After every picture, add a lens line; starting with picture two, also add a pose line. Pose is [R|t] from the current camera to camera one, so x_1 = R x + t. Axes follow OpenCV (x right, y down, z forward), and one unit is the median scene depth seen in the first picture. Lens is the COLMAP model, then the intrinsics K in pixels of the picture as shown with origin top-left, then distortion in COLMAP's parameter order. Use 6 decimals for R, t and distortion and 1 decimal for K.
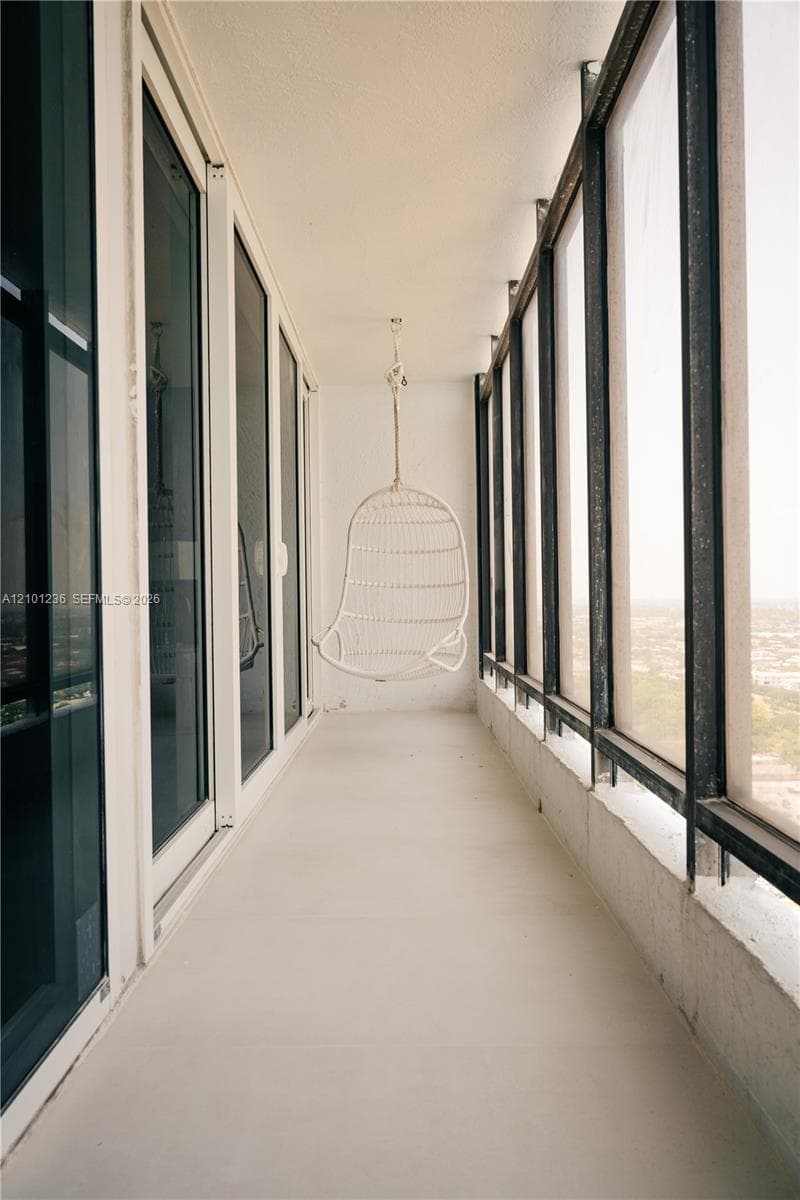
lens RADIAL K [[780.9, 0, 400.0], [0, 780.9, 600.0], [0, 0, 1]] dist [-0.018303, 0.001911]
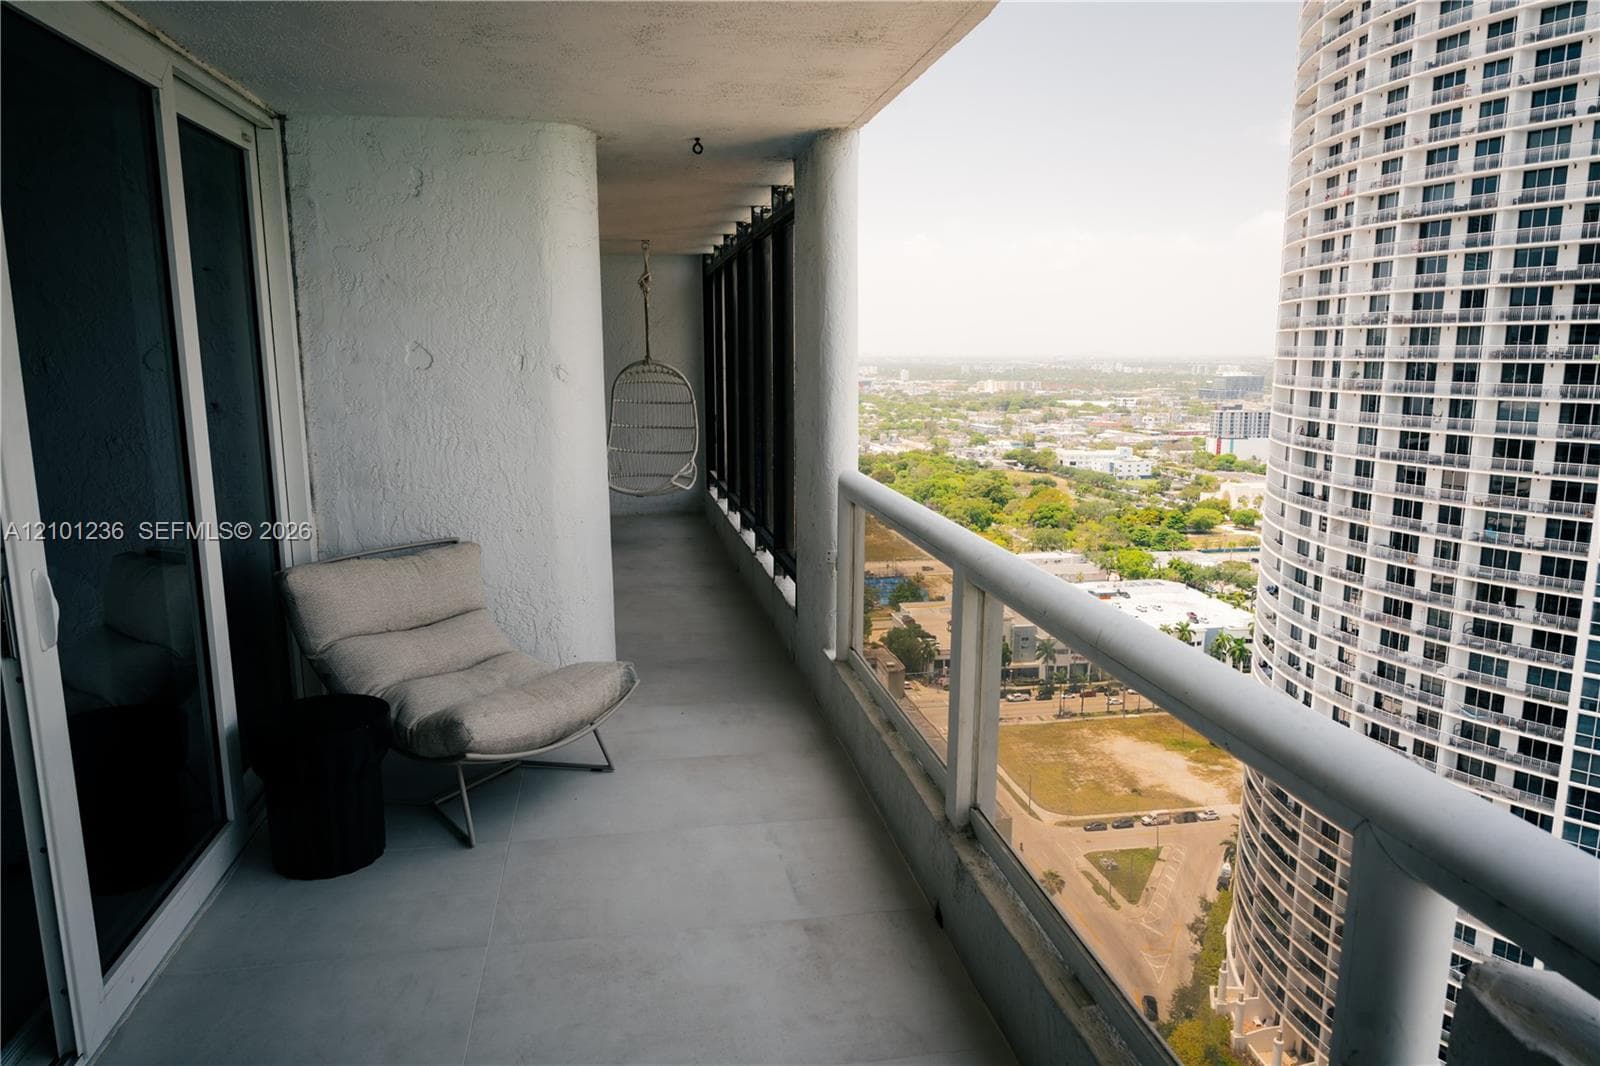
lens RADIAL K [[1041.2, 0, 800.0], [0, 1041.2, 533.0], [0, 0, 1]] dist [-0.018303, 0.001911]
pose [[0.983626, -0.020613, 0.179039, -0.066600], [-0.009943, 0.985717, 0.168114, -0.136900], [-0.179948, -0.167141, 0.969372, -0.827468]]
